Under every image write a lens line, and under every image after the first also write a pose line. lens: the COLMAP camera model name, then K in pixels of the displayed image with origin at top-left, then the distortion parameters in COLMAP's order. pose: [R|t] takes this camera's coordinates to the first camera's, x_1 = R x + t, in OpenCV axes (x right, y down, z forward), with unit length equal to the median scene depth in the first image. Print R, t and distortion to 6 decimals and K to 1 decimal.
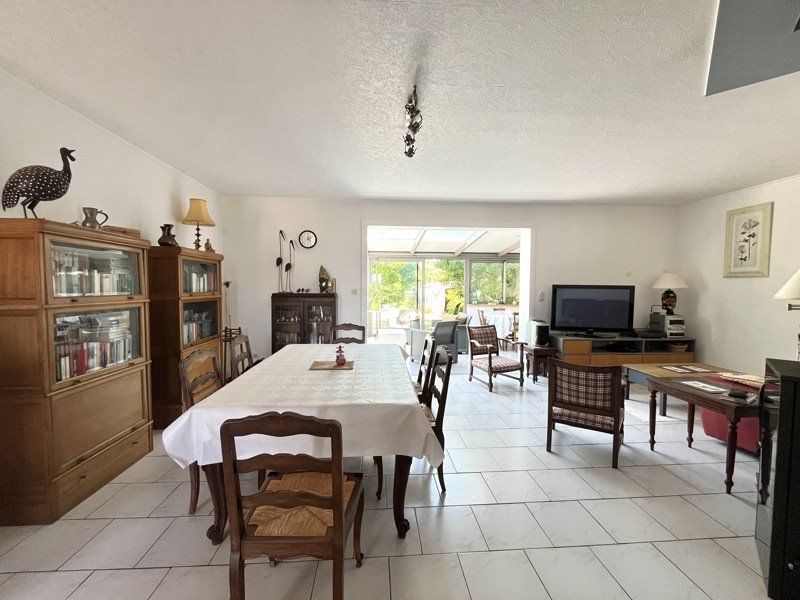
lens RADIAL K [[324.0, 0, 400.0], [0, 324.0, 300.0], [0, 0, 1]] dist [-0.001202, -0.000073]
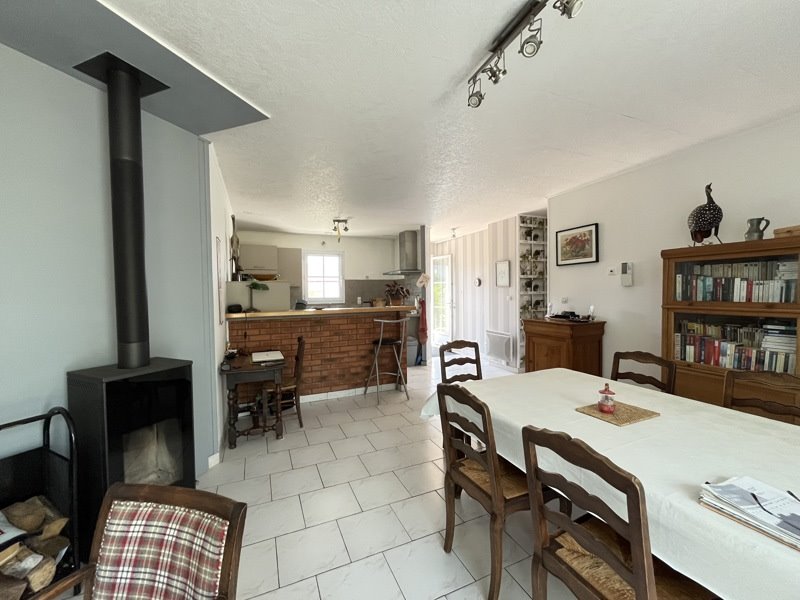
lens RADIAL K [[324.0, 0, 400.0], [0, 324.0, 300.0], [0, 0, 1]] dist [-0.001202, -0.000073]
pose [[-0.941940, 0.011978, -0.335568, 0.330903], [-0.010475, 0.997829, 0.065021, -0.052988], [0.335618, 0.064761, -0.939769, 1.113692]]
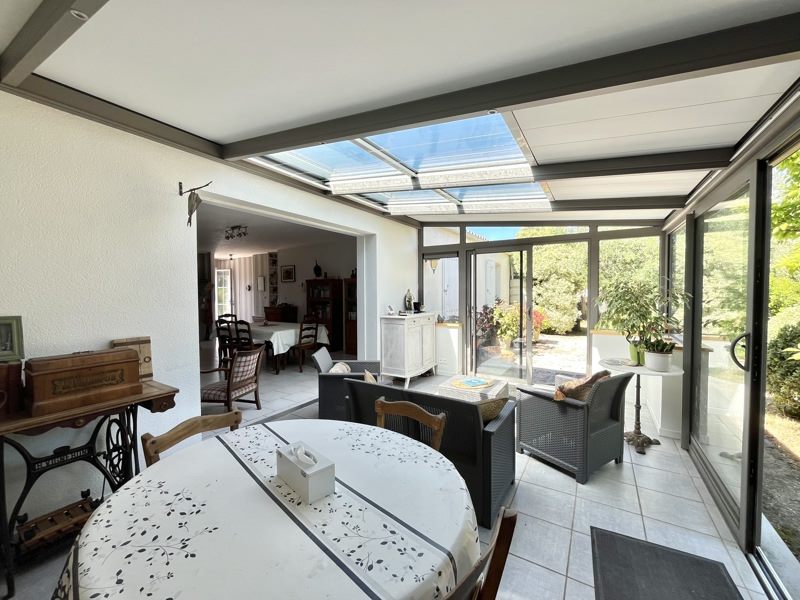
lens RADIAL K [[324.0, 0, 400.0], [0, 324.0, 300.0], [0, 0, 1]] dist [-0.001202, -0.000073]
pose [[-0.585687, 0.020619, -0.810275, 0.951815], [-0.032997, 0.998241, 0.049254, -0.126247], [0.809865, 0.055584, -0.583976, 2.529983]]
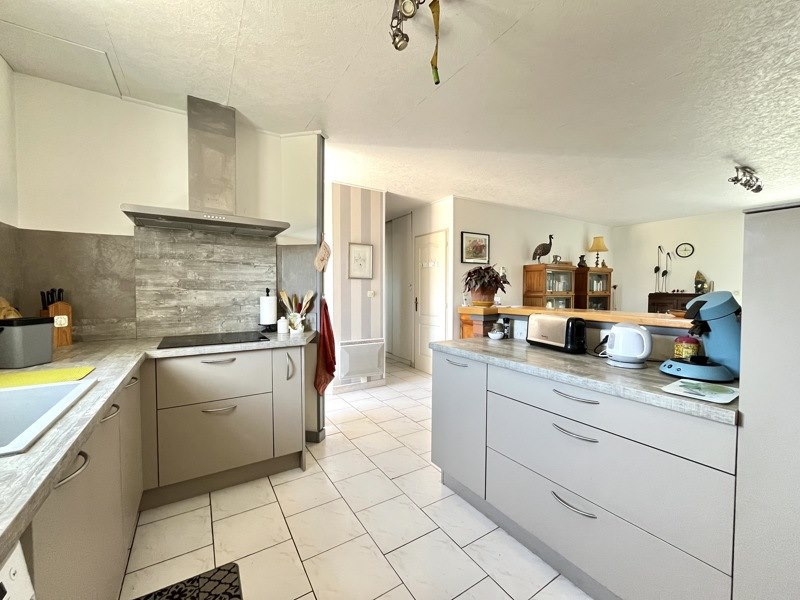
lens RADIAL K [[324.0, 0, 400.0], [0, 324.0, 300.0], [0, 0, 1]] dist [-0.001202, -0.000073]
pose [[0.471760, 0.020633, -0.881486, 0.436093], [-0.036548, 0.999325, 0.003831, 0.057278], [0.880969, 0.030409, 0.472195, -0.793821]]
